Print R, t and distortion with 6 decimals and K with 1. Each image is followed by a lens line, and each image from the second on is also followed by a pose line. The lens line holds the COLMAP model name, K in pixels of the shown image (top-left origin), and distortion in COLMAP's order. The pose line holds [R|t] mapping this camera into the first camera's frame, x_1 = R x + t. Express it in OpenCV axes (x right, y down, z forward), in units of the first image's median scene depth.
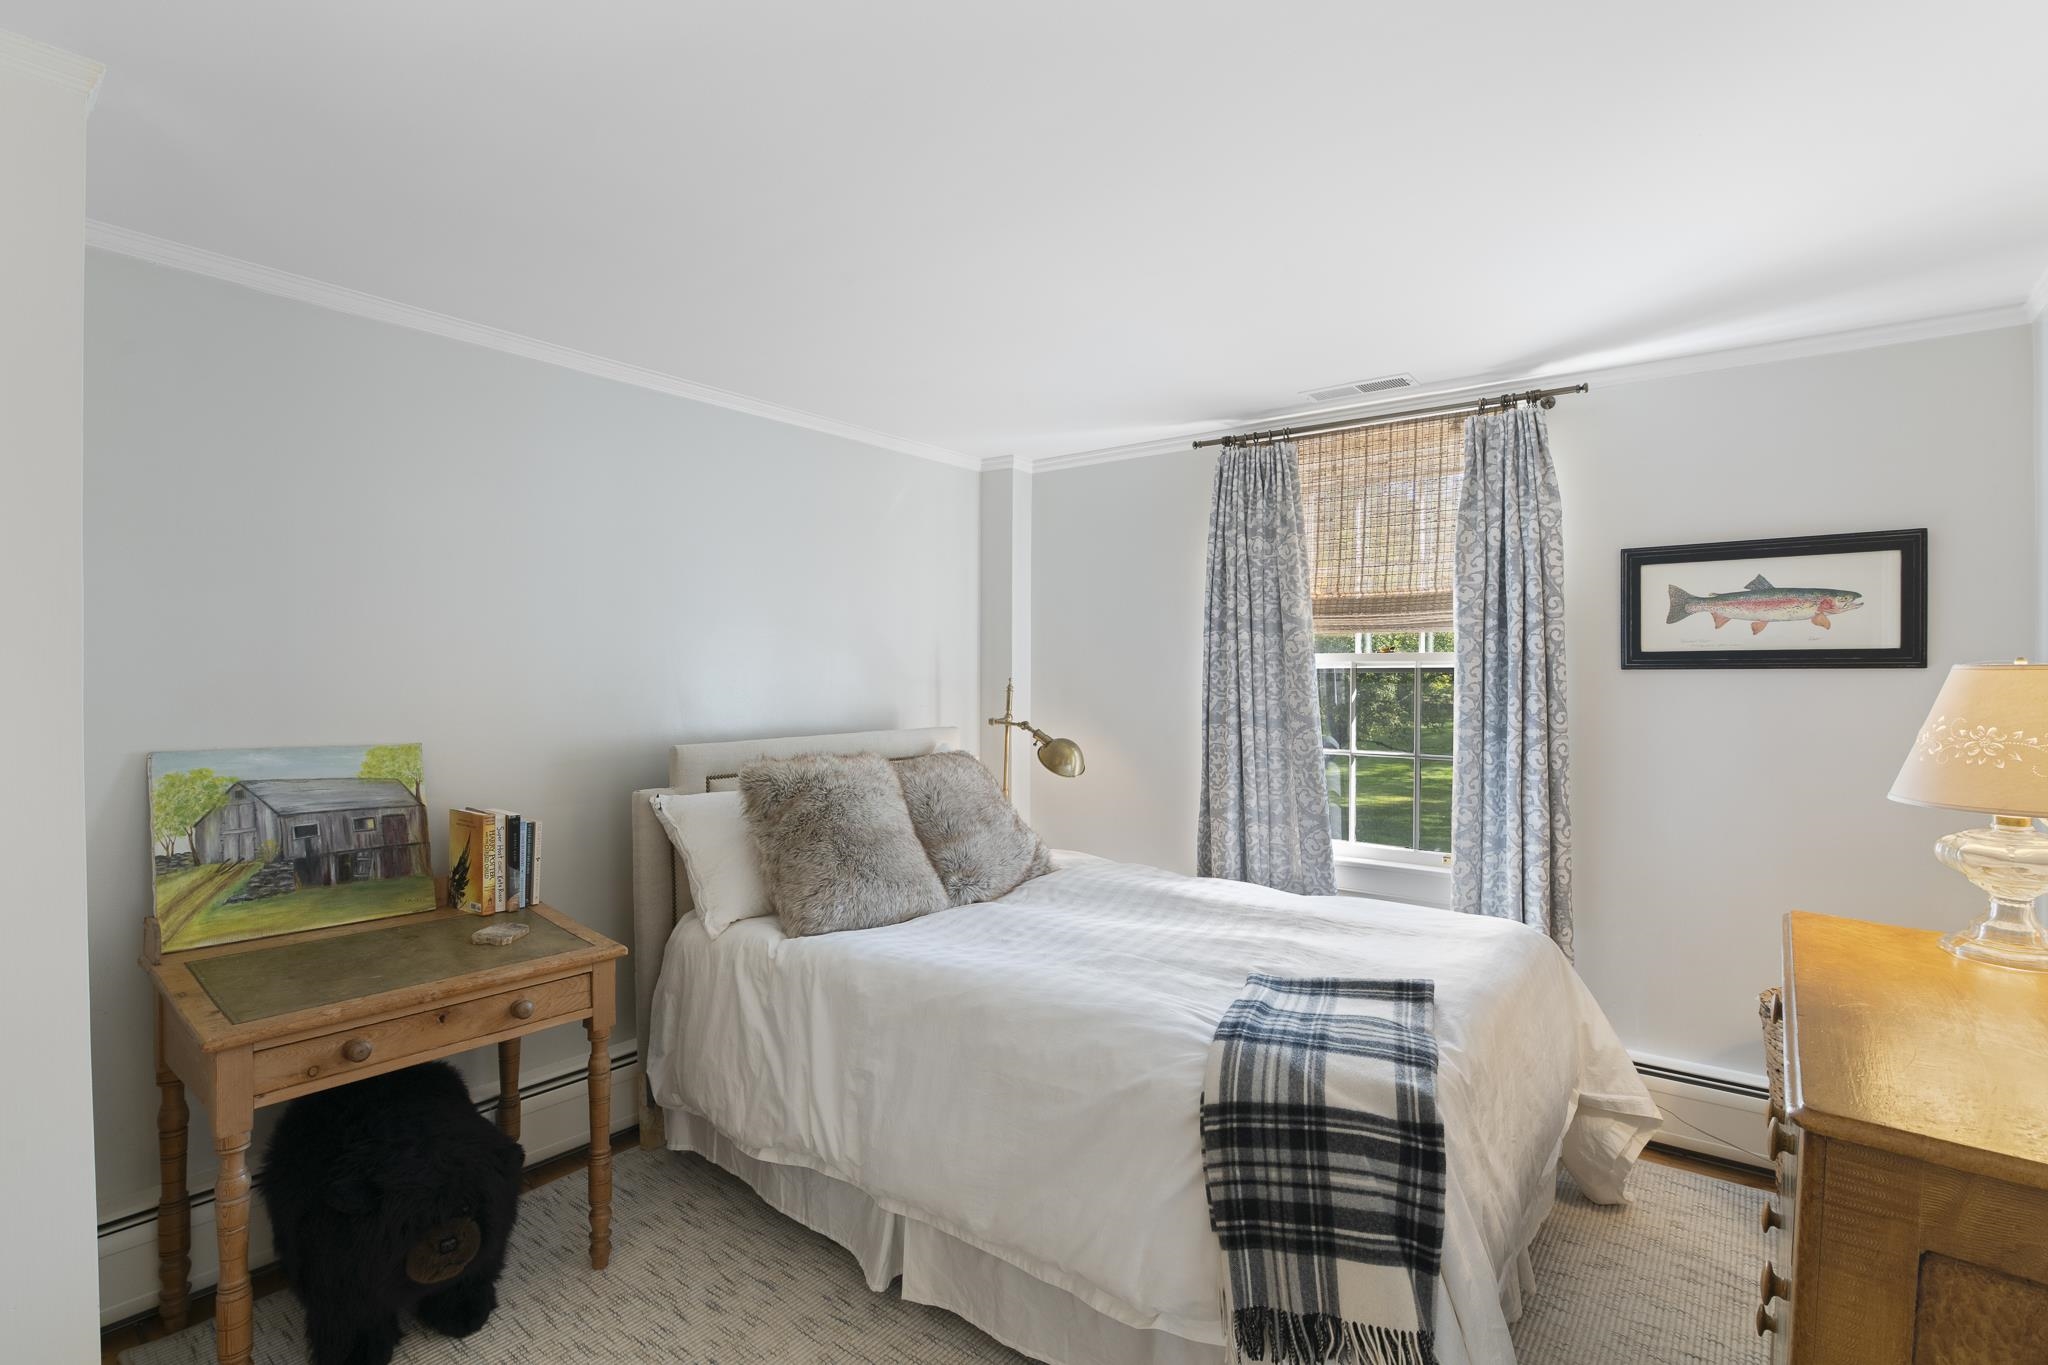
lens RADIAL K [[945.9, 0, 1029.6], [0, 945.9, 684.7], [0, 0, 1]] dist [-0.015554, -0.000022]
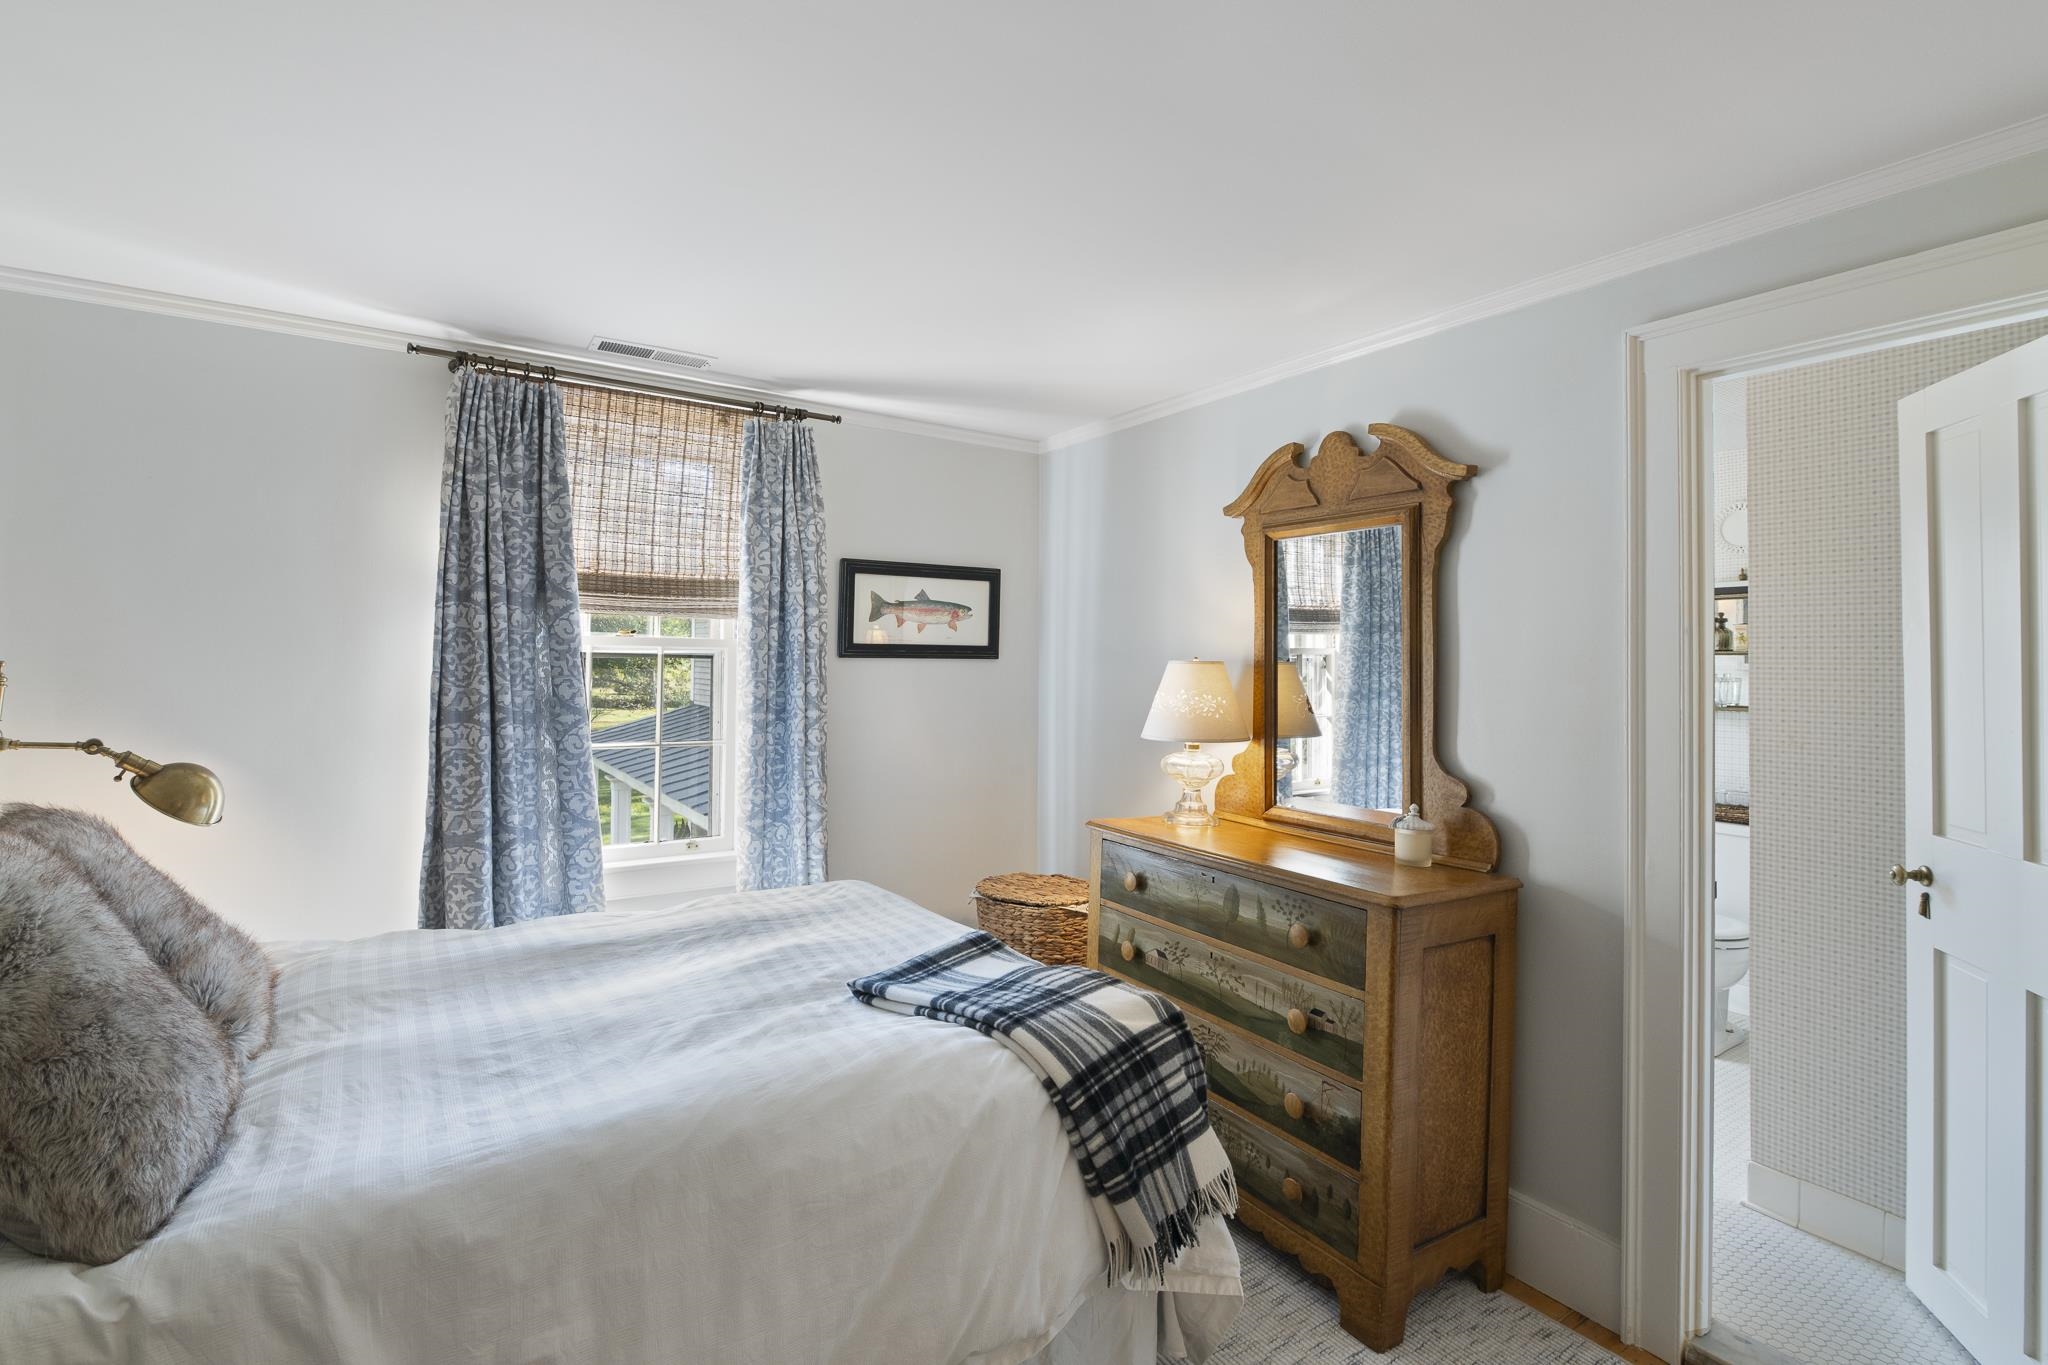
lens RADIAL K [[945.9, 0, 1021.7], [0, 945.9, 640.6], [0, 0, 1]] dist [-0.015554, -0.000022]
pose [[0.331599, 0.024270, 0.943108, -0.430867], [0.000063, 0.999668, -0.025748, -0.006740], [-0.943420, 0.008597, 0.331488, 0.373272]]
